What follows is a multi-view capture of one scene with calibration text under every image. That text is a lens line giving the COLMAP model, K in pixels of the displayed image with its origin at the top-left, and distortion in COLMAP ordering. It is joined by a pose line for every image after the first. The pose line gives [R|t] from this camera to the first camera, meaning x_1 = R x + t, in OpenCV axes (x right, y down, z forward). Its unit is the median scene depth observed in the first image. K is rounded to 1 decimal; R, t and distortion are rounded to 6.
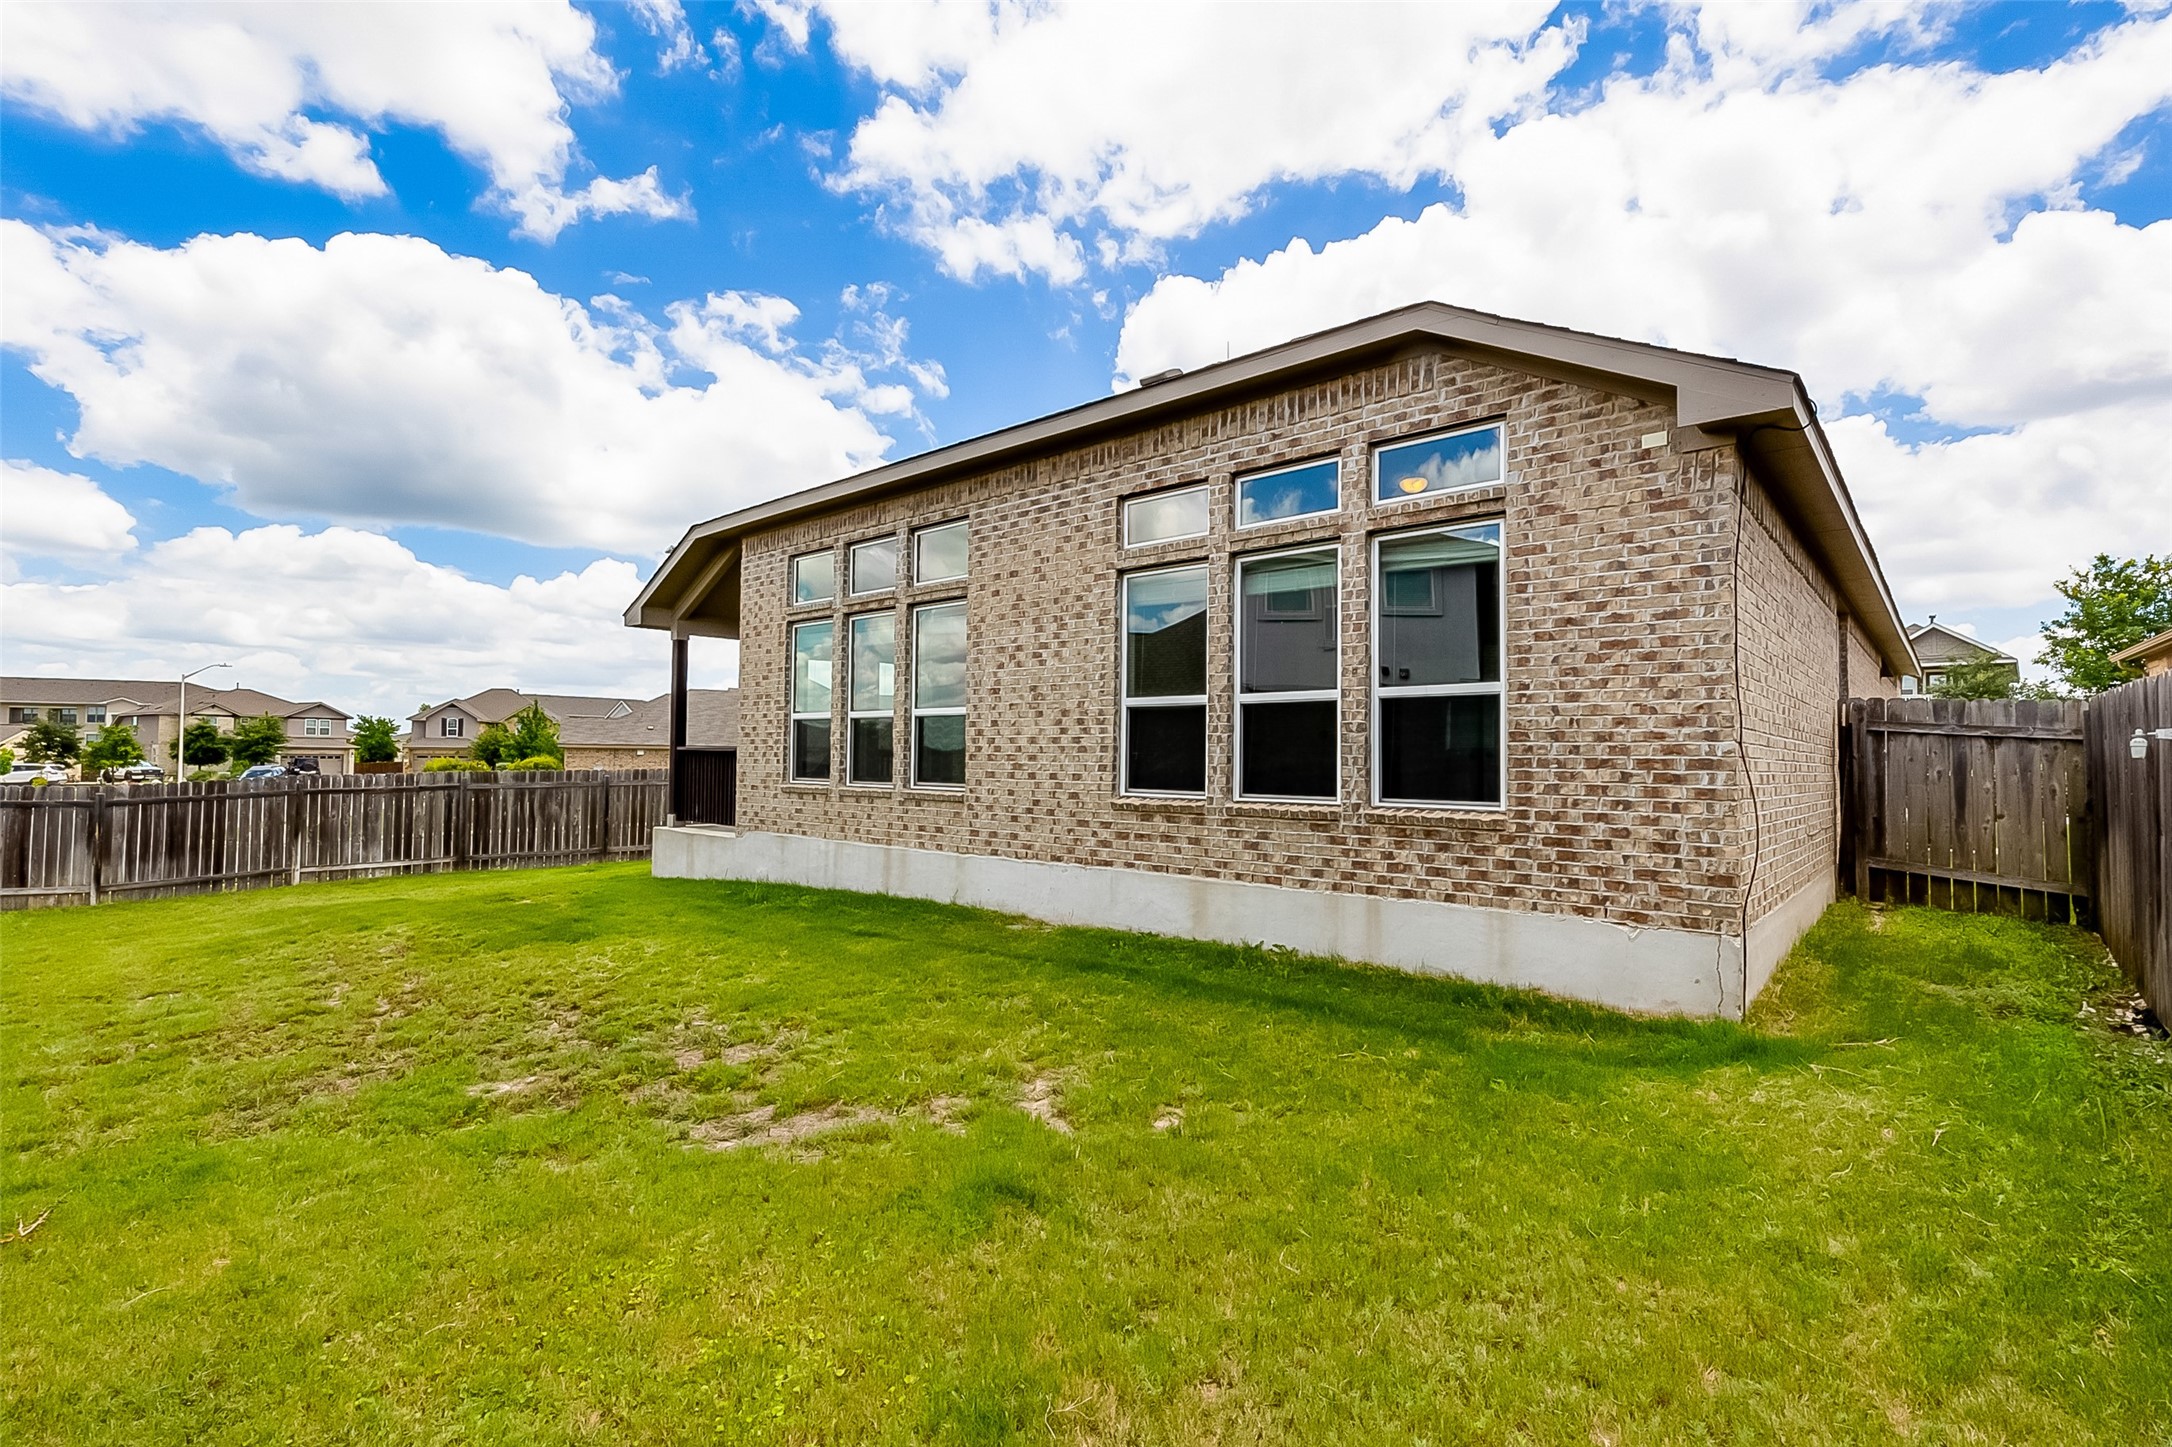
lens RADIAL K [[977.6, 0, 1066.4], [0, 977.6, 720.1], [0, 0, 1]] dist [0.003075, -0.001128]
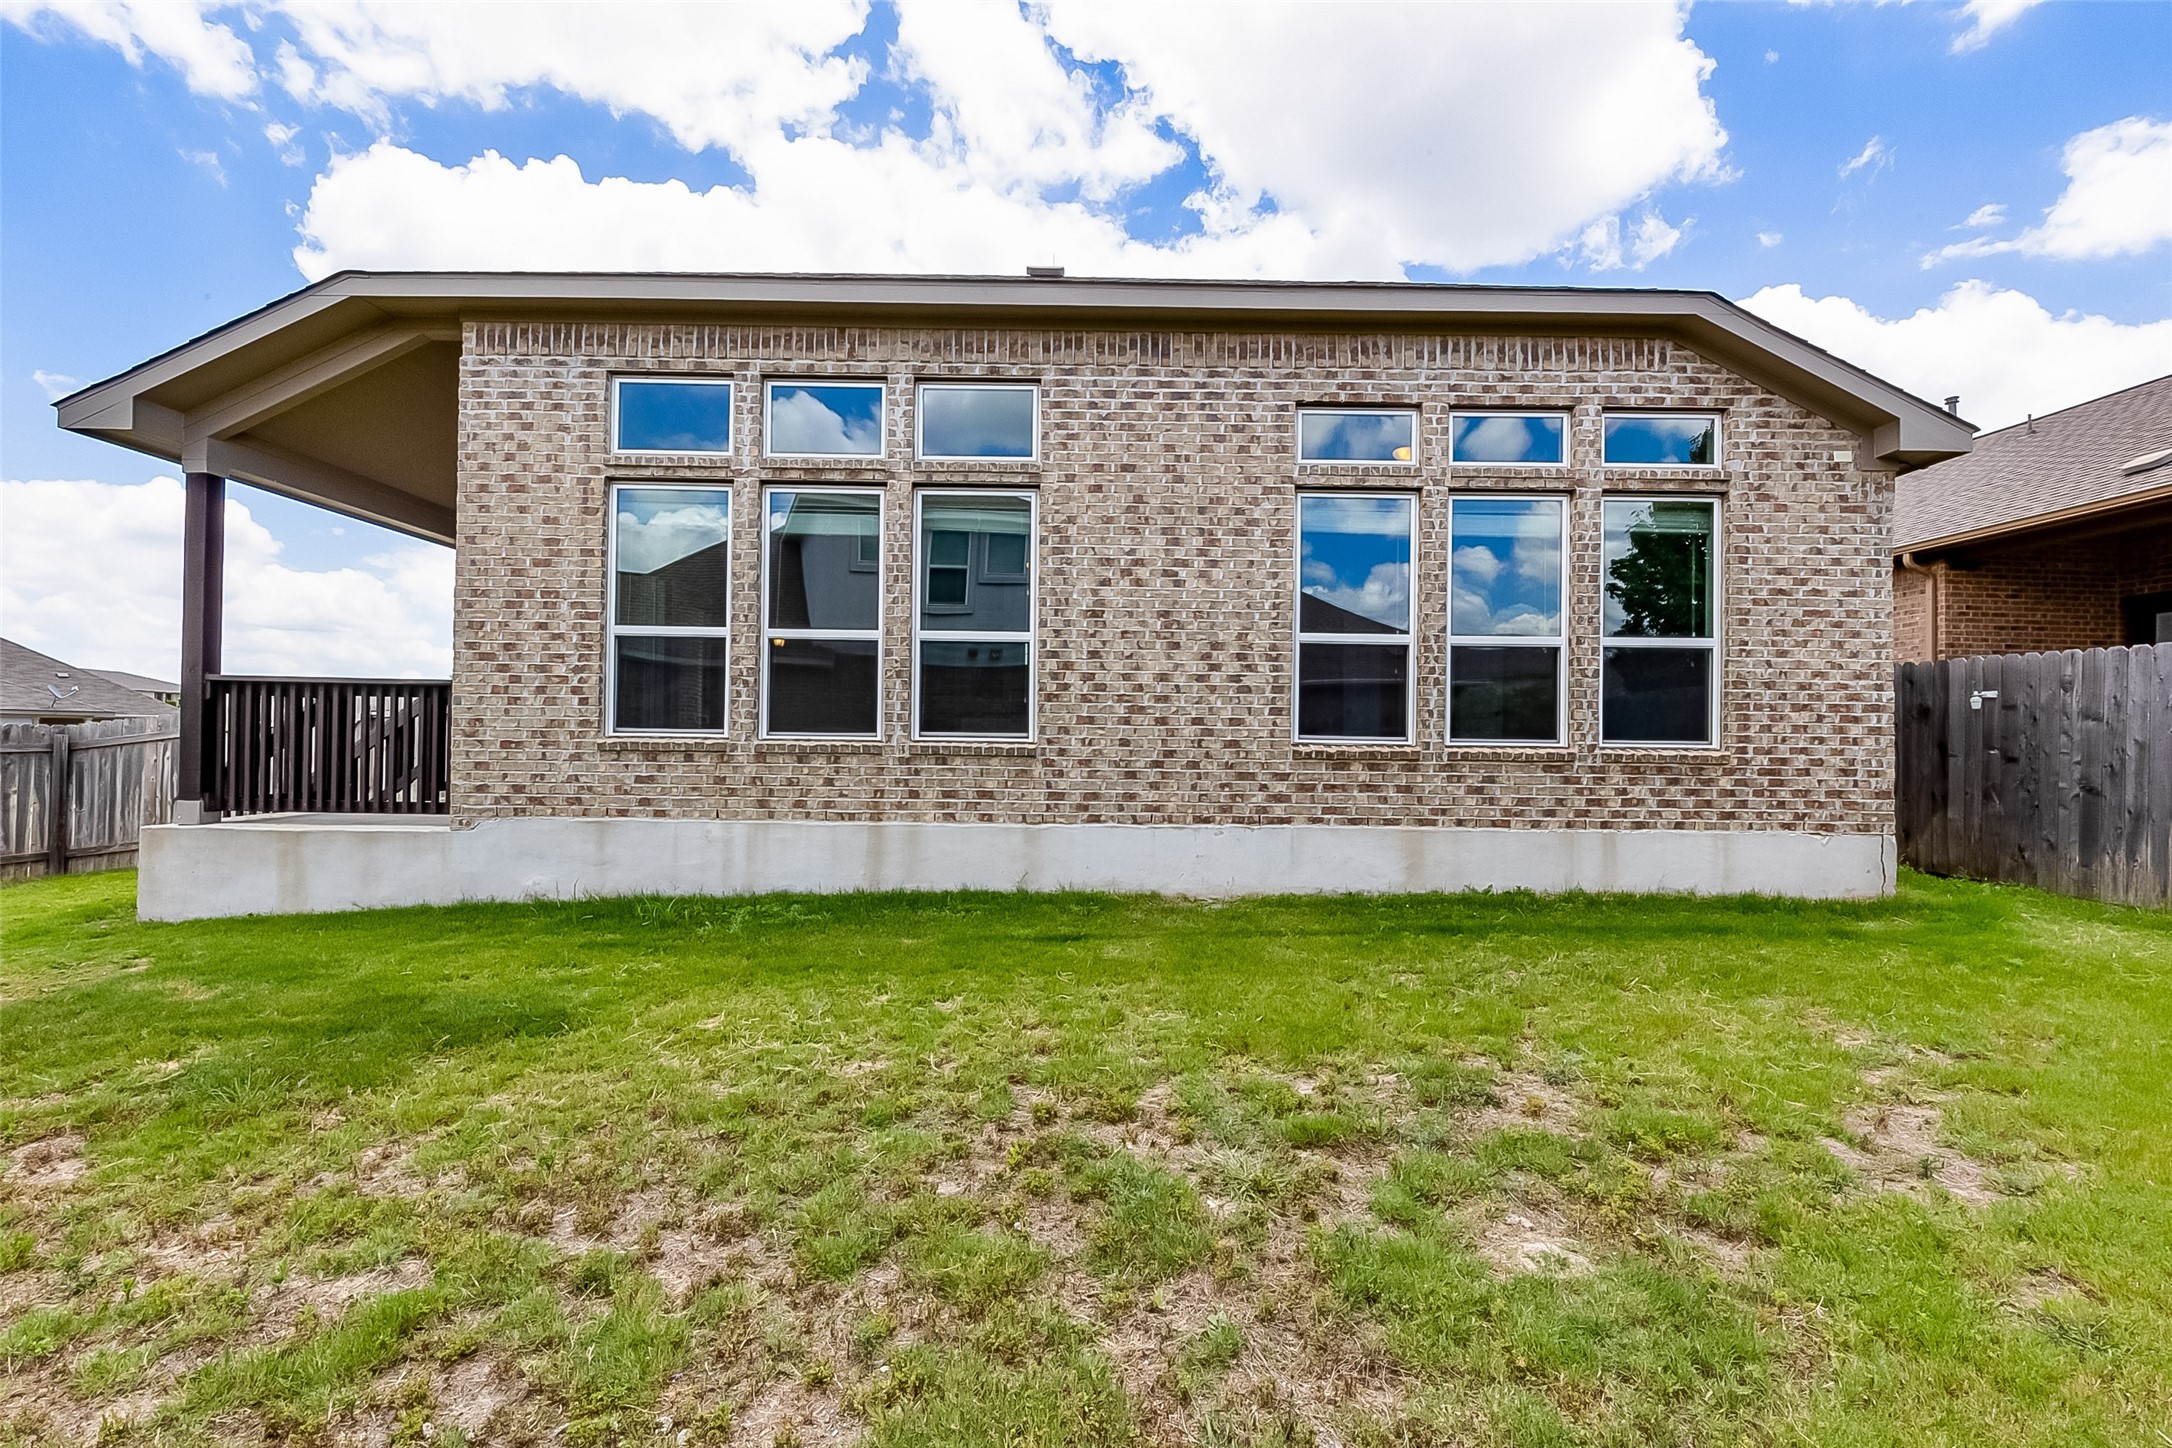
lens RADIAL K [[977.6, 0, 1077.5], [0, 977.6, 727.3], [0, 0, 1]] dist [0.003075, -0.001128]
pose [[0.744797, 0.015279, 0.667116, -0.671772], [-0.032579, 0.999378, 0.013483, 0.056991], [-0.666495, -0.031776, 0.744832, 0.470503]]
